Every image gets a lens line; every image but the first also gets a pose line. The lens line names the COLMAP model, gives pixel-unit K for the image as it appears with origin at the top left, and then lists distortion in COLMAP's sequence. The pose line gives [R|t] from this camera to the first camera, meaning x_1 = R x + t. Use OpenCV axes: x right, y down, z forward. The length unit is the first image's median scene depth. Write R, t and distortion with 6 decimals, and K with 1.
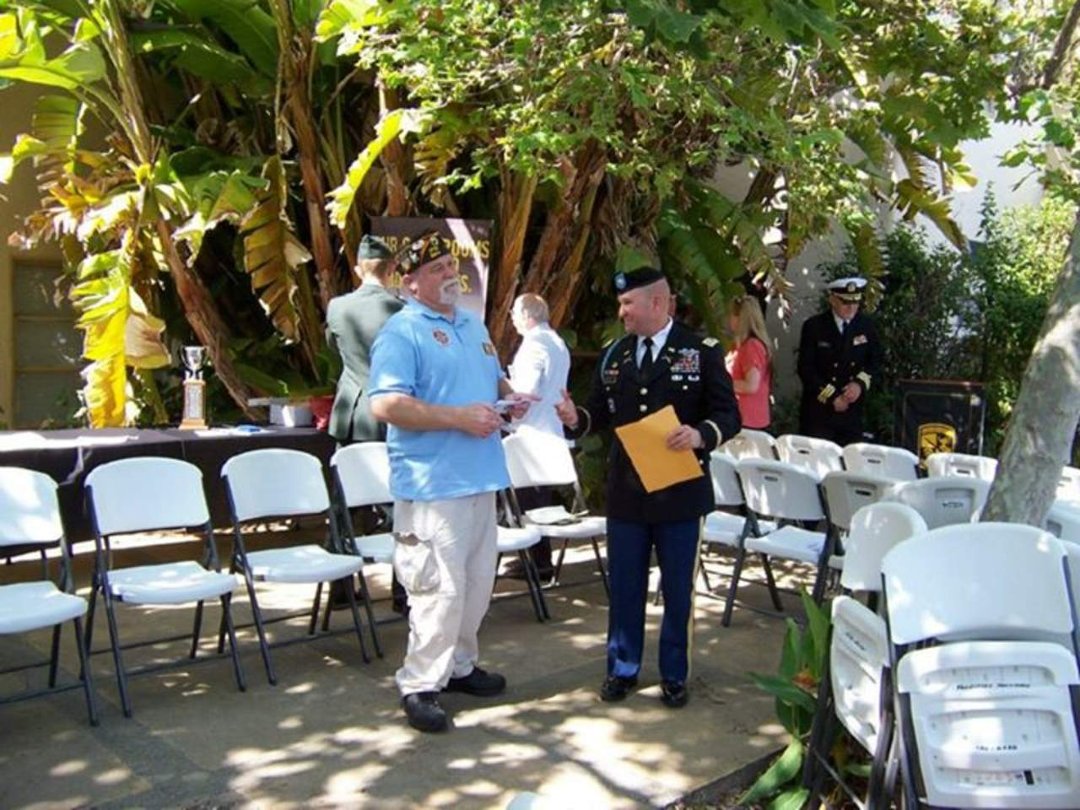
lens RADIAL K [[1093.6, 0, 538.0], [0, 1093.6, 390.5], [0, 0, 1]] dist [-0.157322, 0.352226]
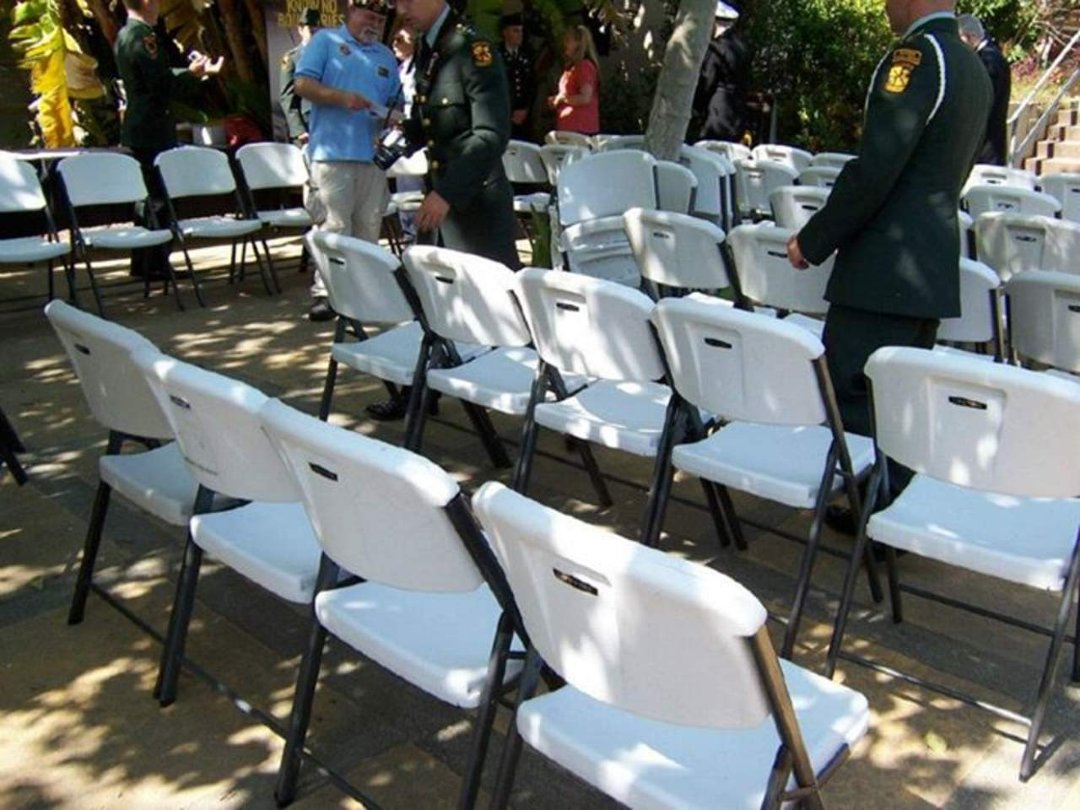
lens RADIAL K [[1093.6, 0, 538.0], [0, 1093.6, 390.5], [0, 0, 1]] dist [-0.157322, 0.352226]
pose [[0.998362, -0.040552, 0.040368, 0.096620], [0.030576, 0.974413, 0.222676, 0.048852], [-0.048365, -0.221077, 0.974056, -0.318705]]
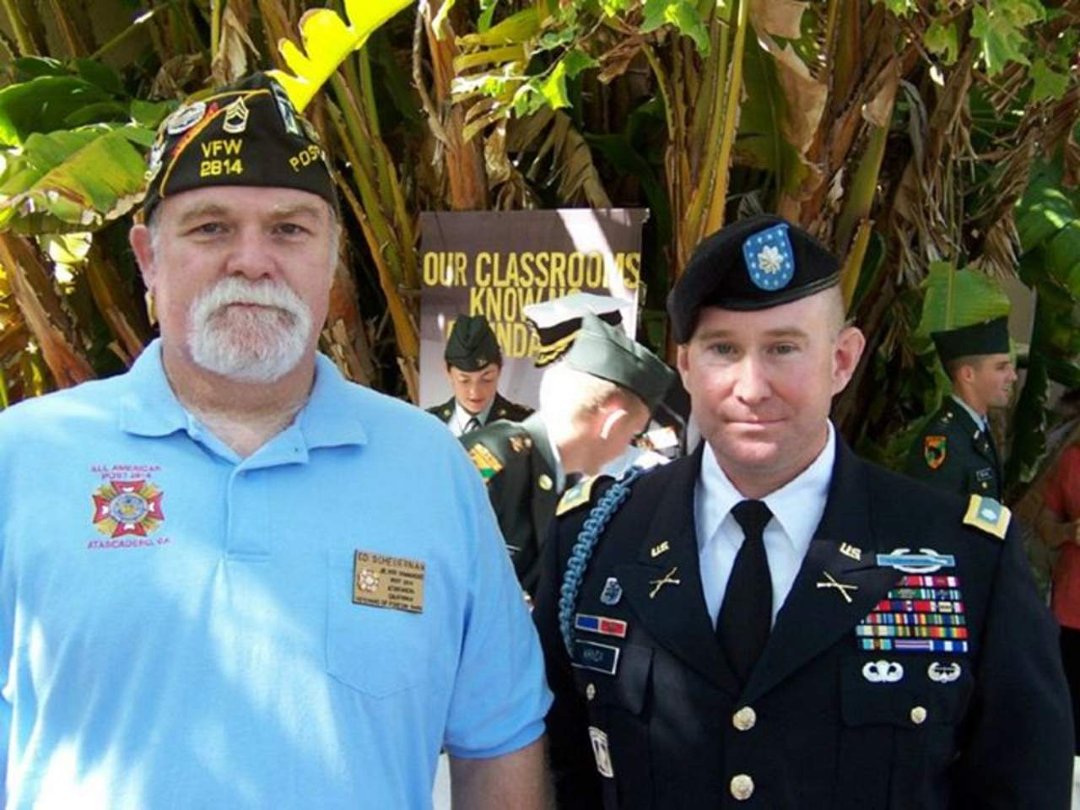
lens RADIAL K [[1540.5, 0, 540.0], [0, 1540.5, 405.0], [0, 0, 1]] dist [-0.074207, -0.013431]
pose [[0.971430, -0.002365, -0.237314, 0.076587], [-0.015756, 0.997102, -0.074433, -0.023602], [0.236802, 0.076045, 0.968577, 0.385942]]
